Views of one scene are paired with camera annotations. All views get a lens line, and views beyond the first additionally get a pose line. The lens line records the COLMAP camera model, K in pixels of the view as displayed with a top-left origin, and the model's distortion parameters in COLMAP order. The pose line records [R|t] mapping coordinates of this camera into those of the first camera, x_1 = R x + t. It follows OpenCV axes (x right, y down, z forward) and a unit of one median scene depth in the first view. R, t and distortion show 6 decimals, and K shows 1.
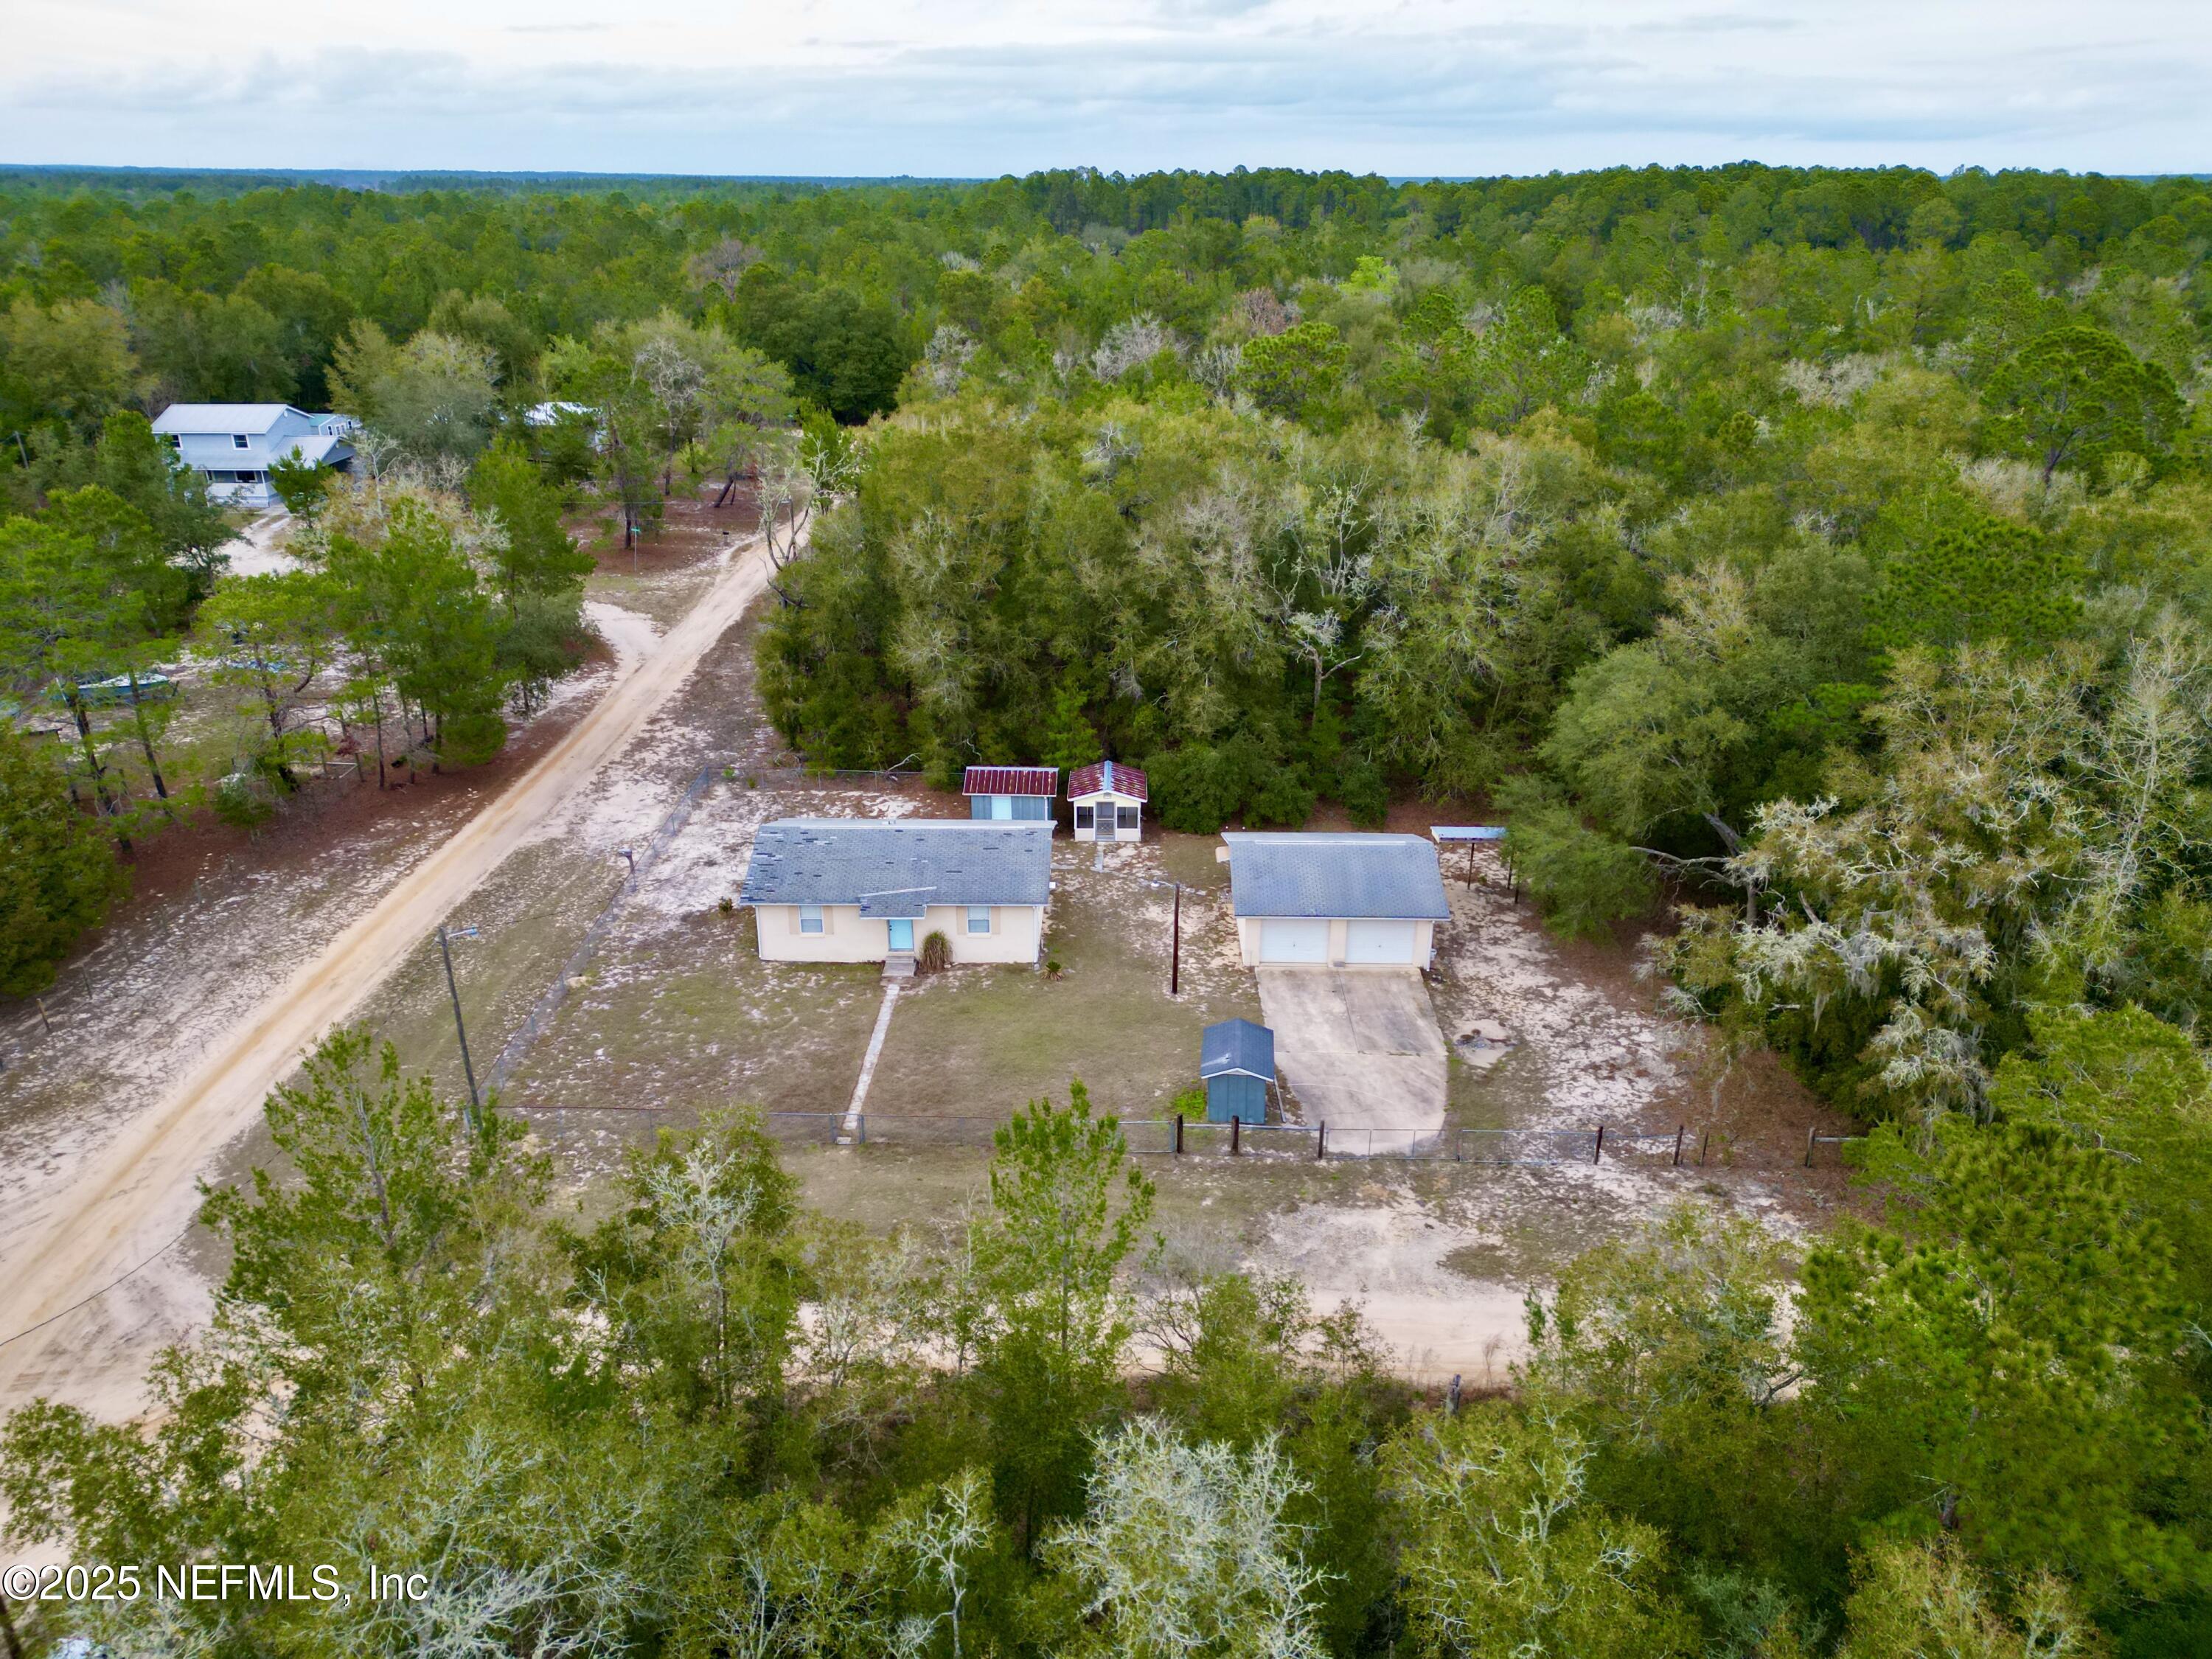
lens RADIAL K [[1543.1, 0, 1106.0], [0, 1543.1, 829.5], [0, 0, 1]] dist [0.075440, -0.071014]
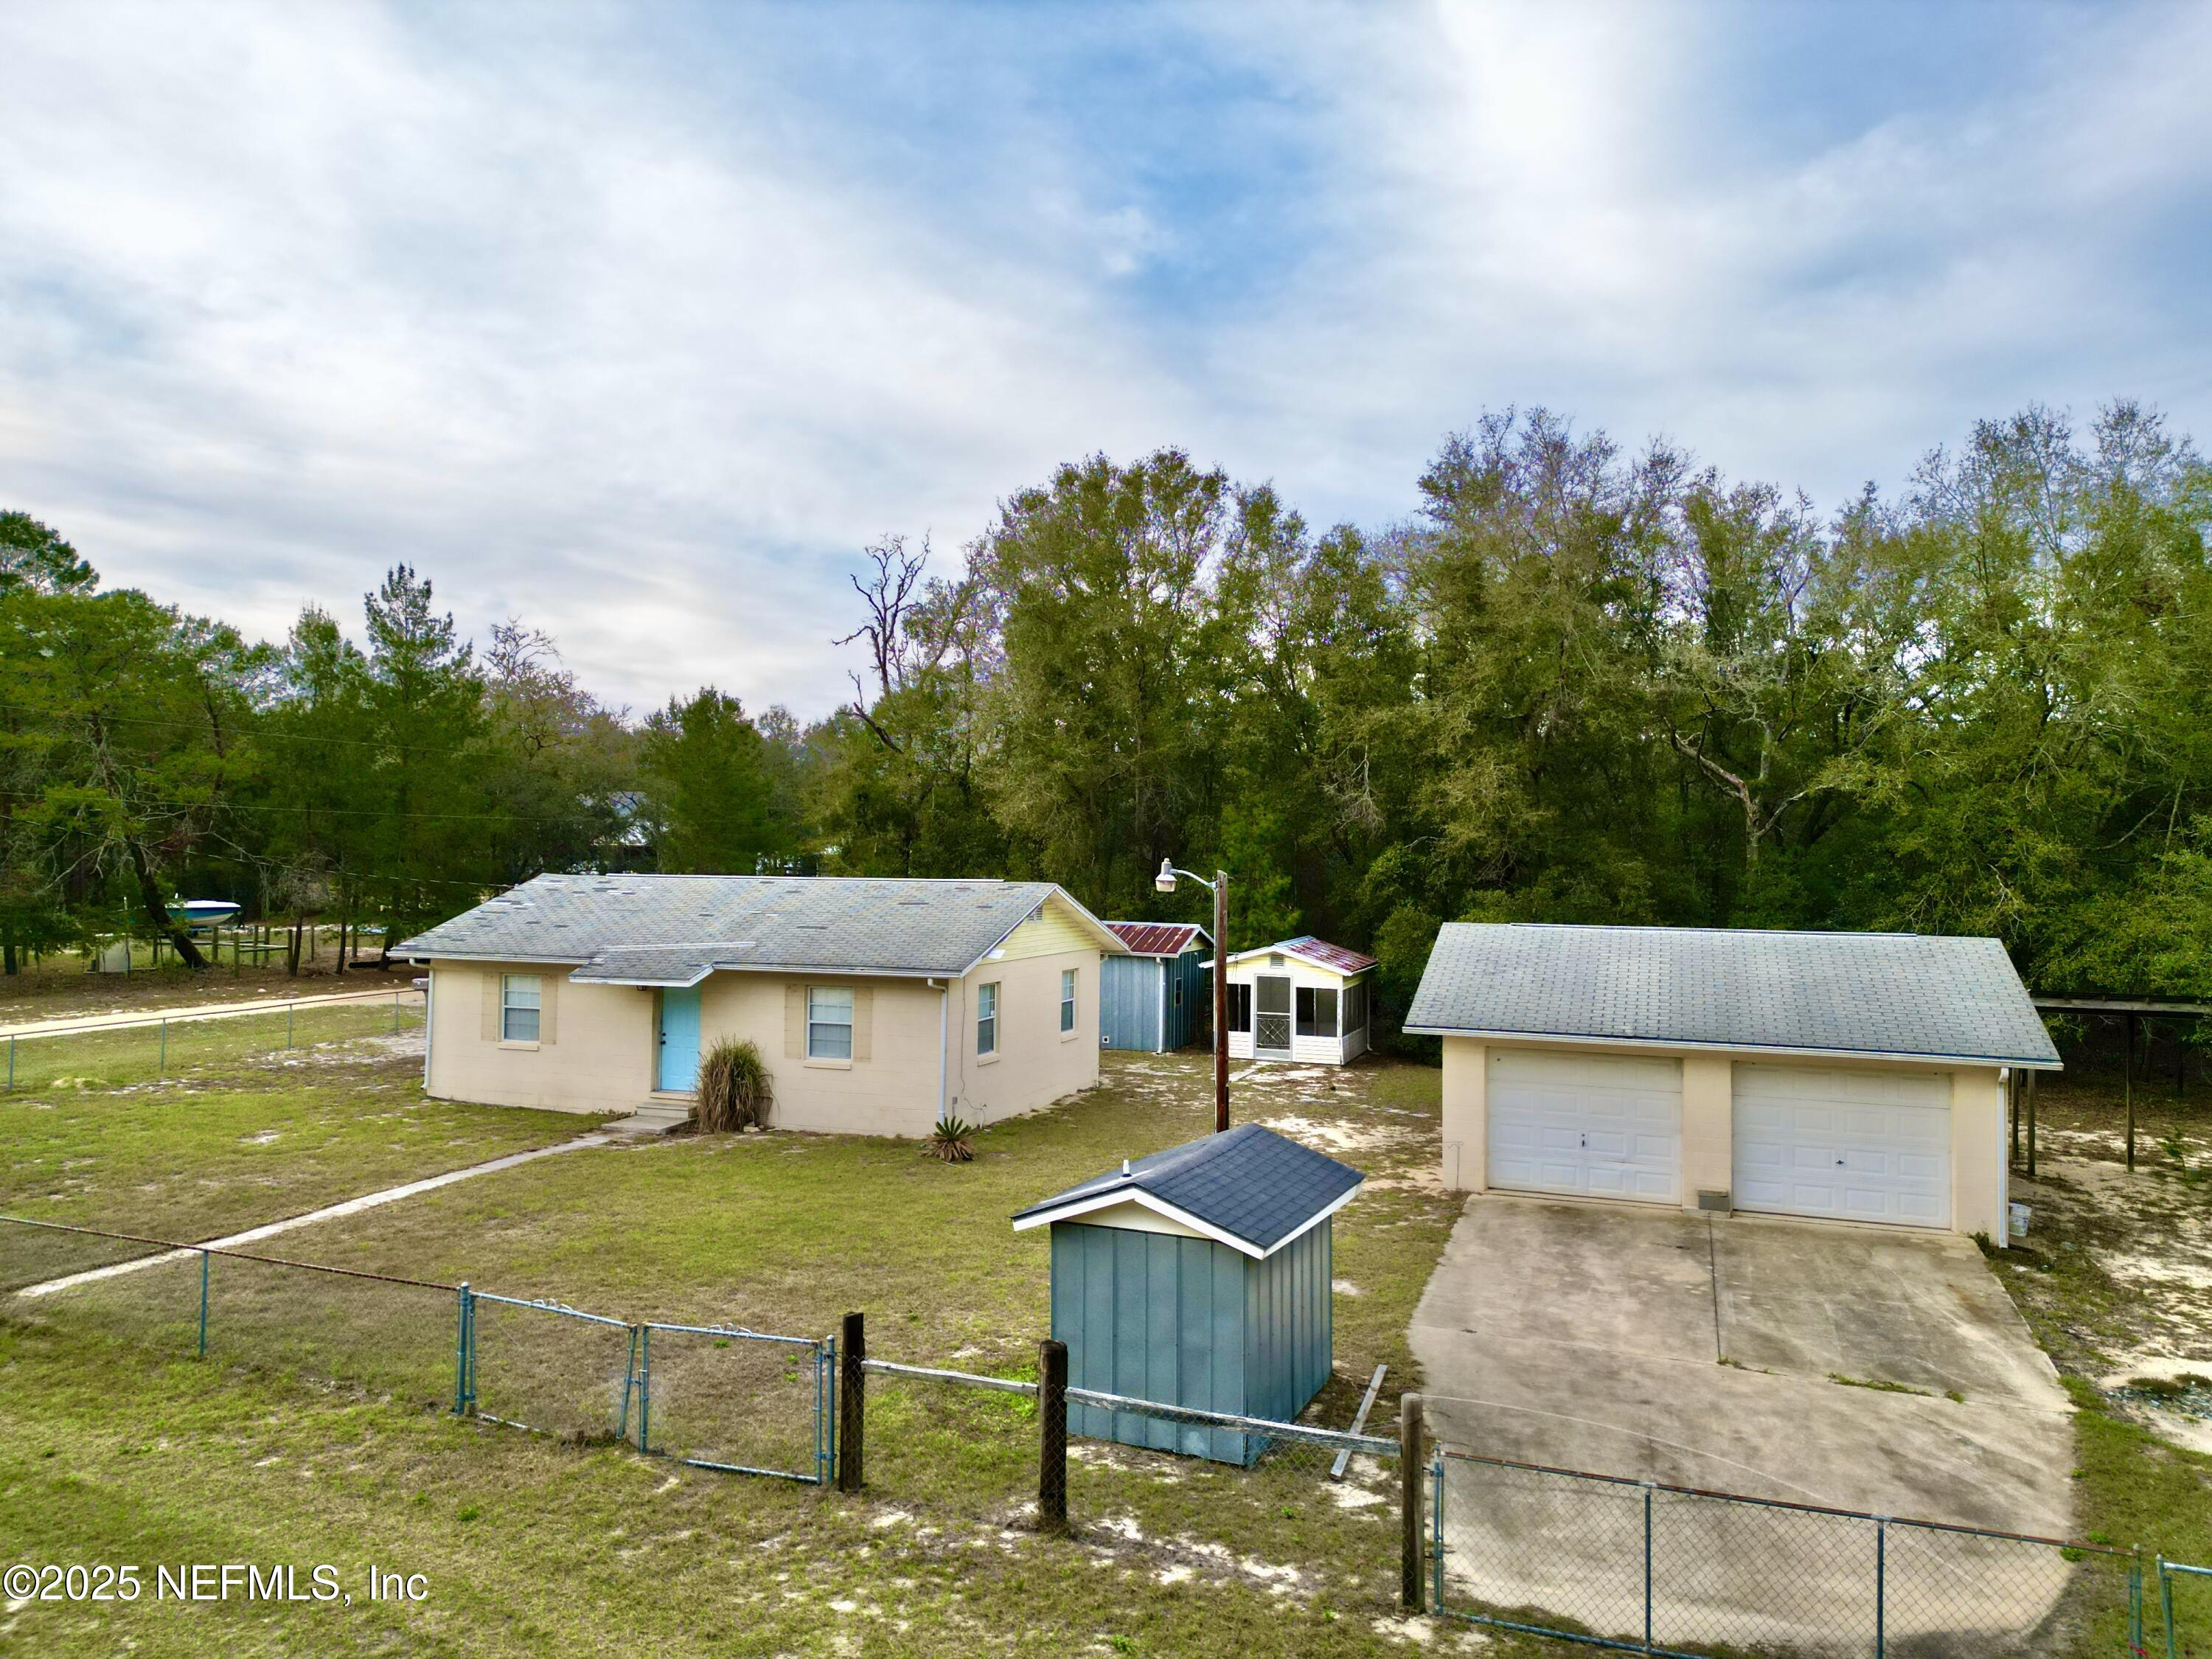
lens RADIAL K [[1543.1, 0, 1106.0], [0, 1543.1, 829.5], [0, 0, 1]] dist [0.075440, -0.071014]
pose [[0.941720, 0.002359, -0.336390, 0.140298], [-0.138709, 0.913734, -0.381904, 0.165087], [0.306470, 0.406307, 0.860808, 0.615818]]
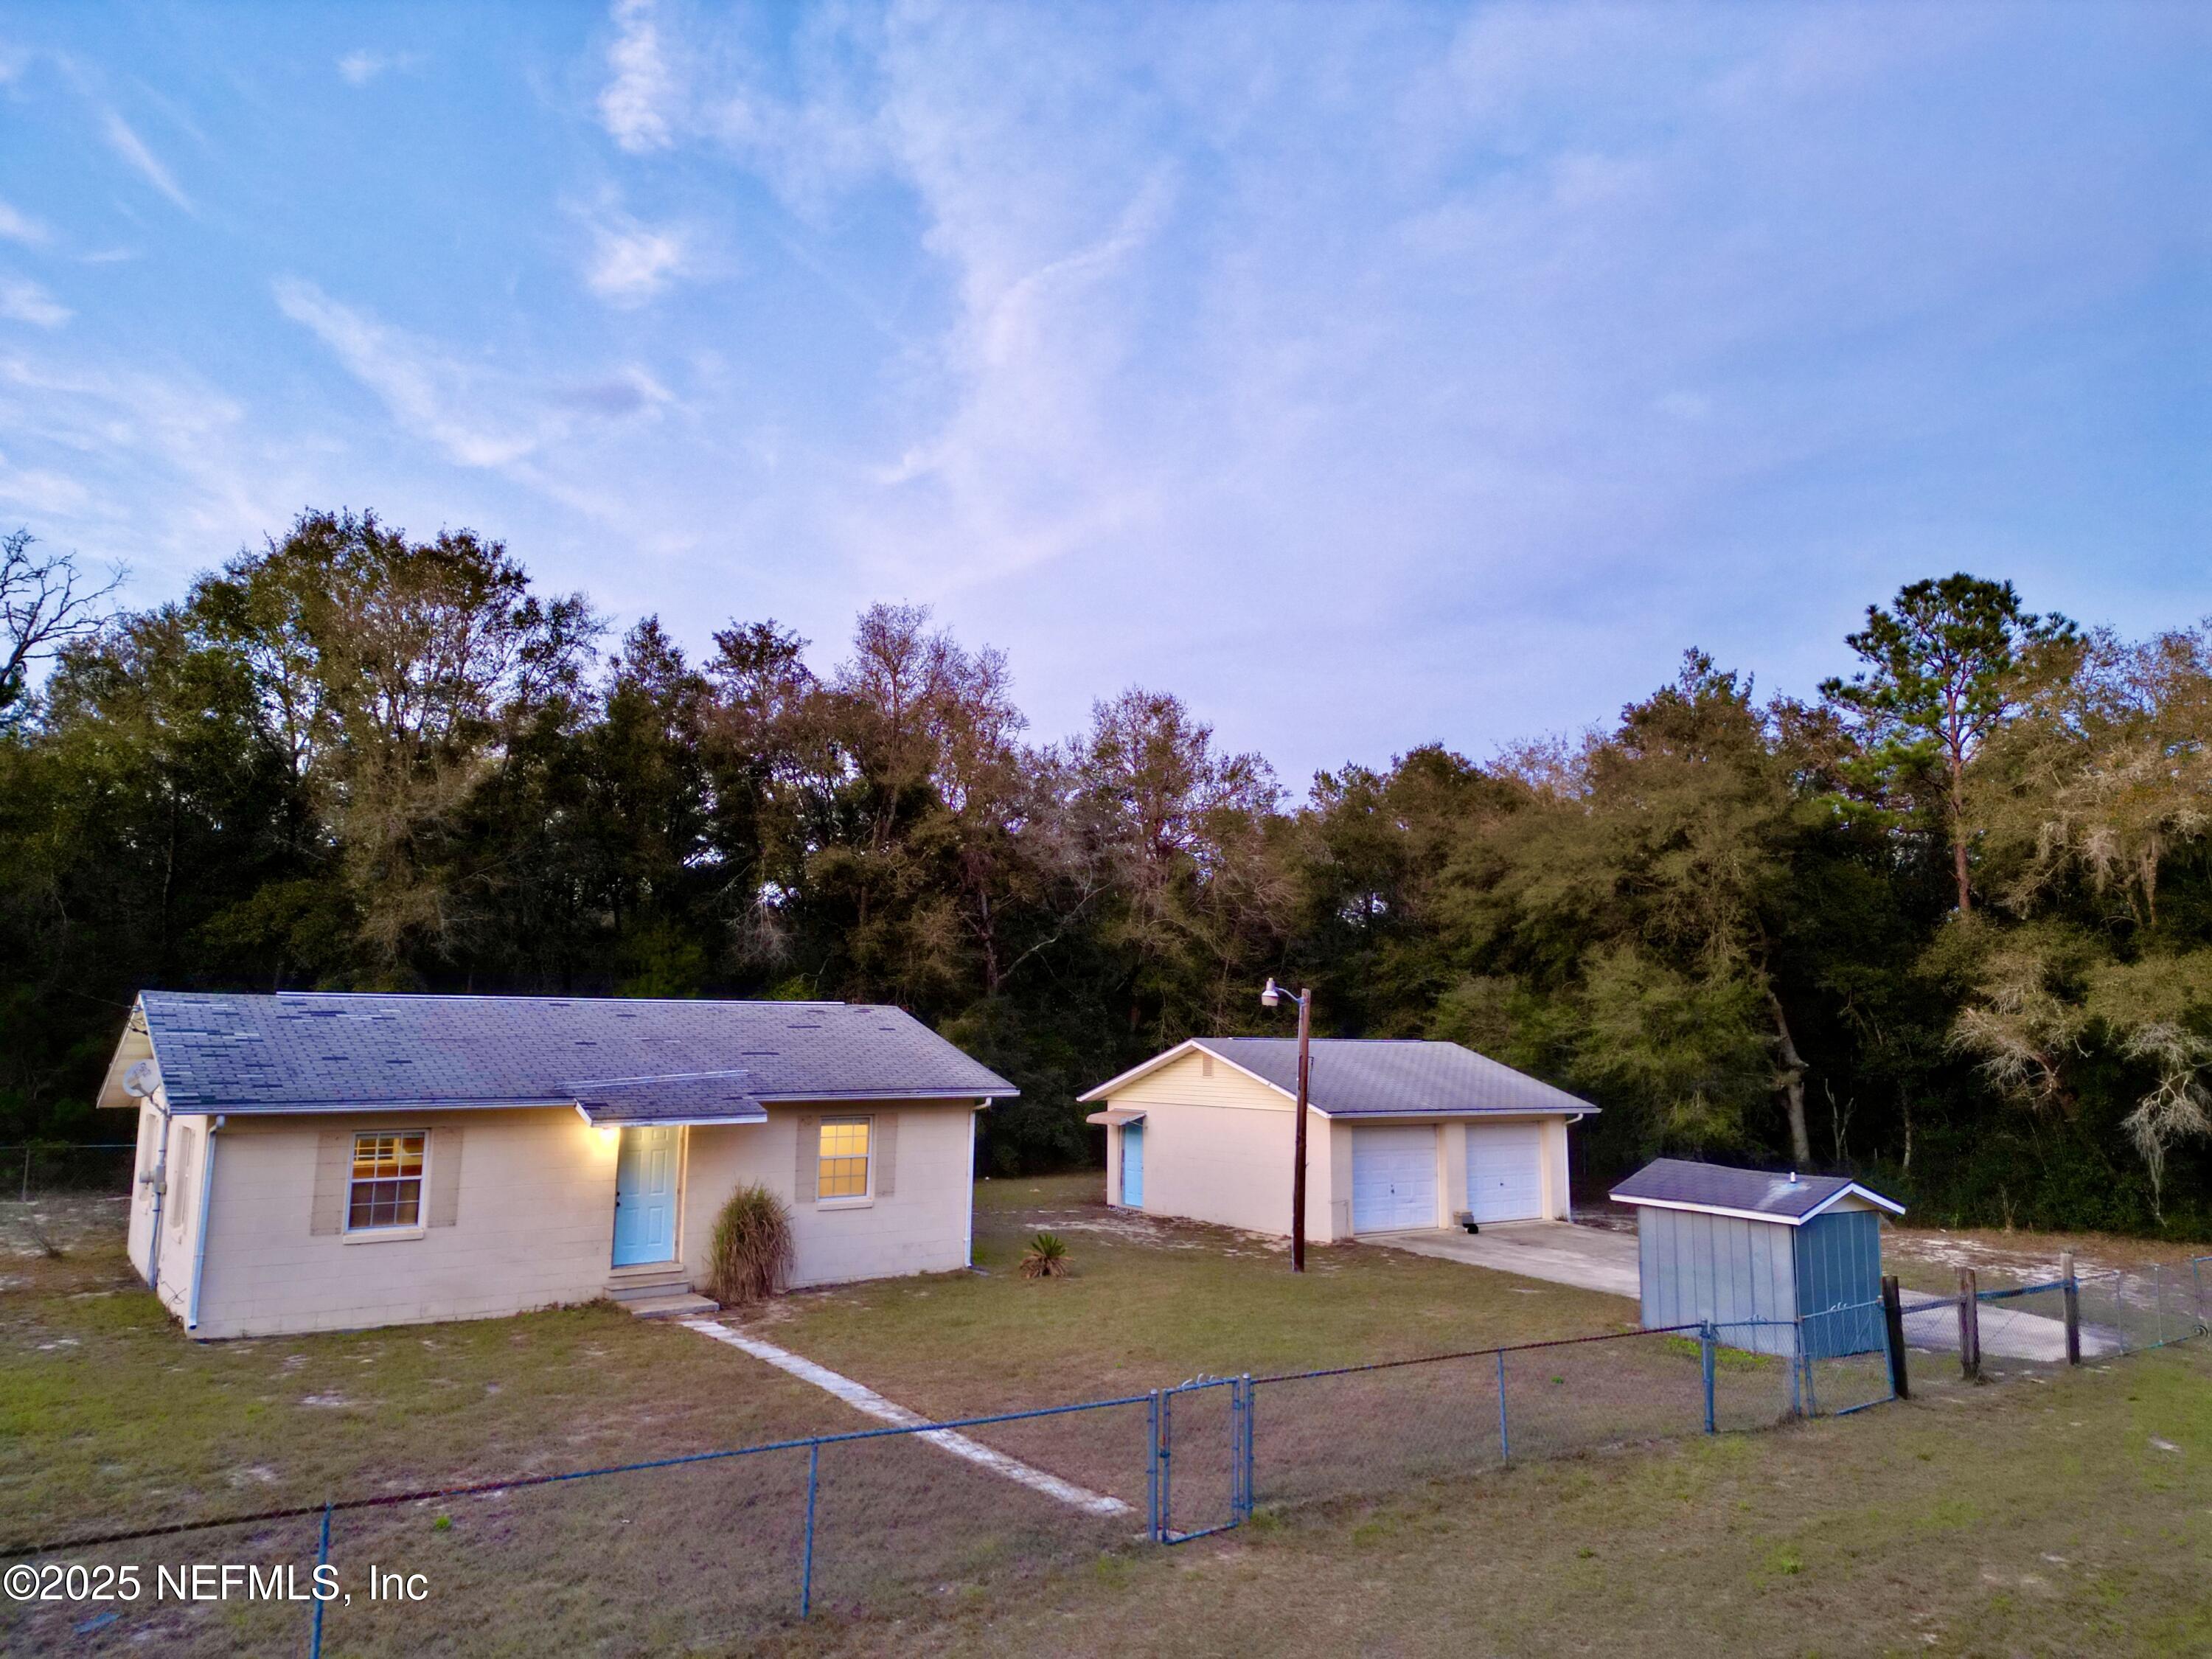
lens RADIAL K [[1543.1, 0, 1106.0], [0, 1543.1, 829.5], [0, 0, 1]] dist [0.075440, -0.071014]
pose [[0.795940, 0.085434, 0.599317, -0.273524], [0.227118, 0.875538, -0.426440, 0.168891], [-0.561158, 0.475536, 0.677471, 0.647659]]
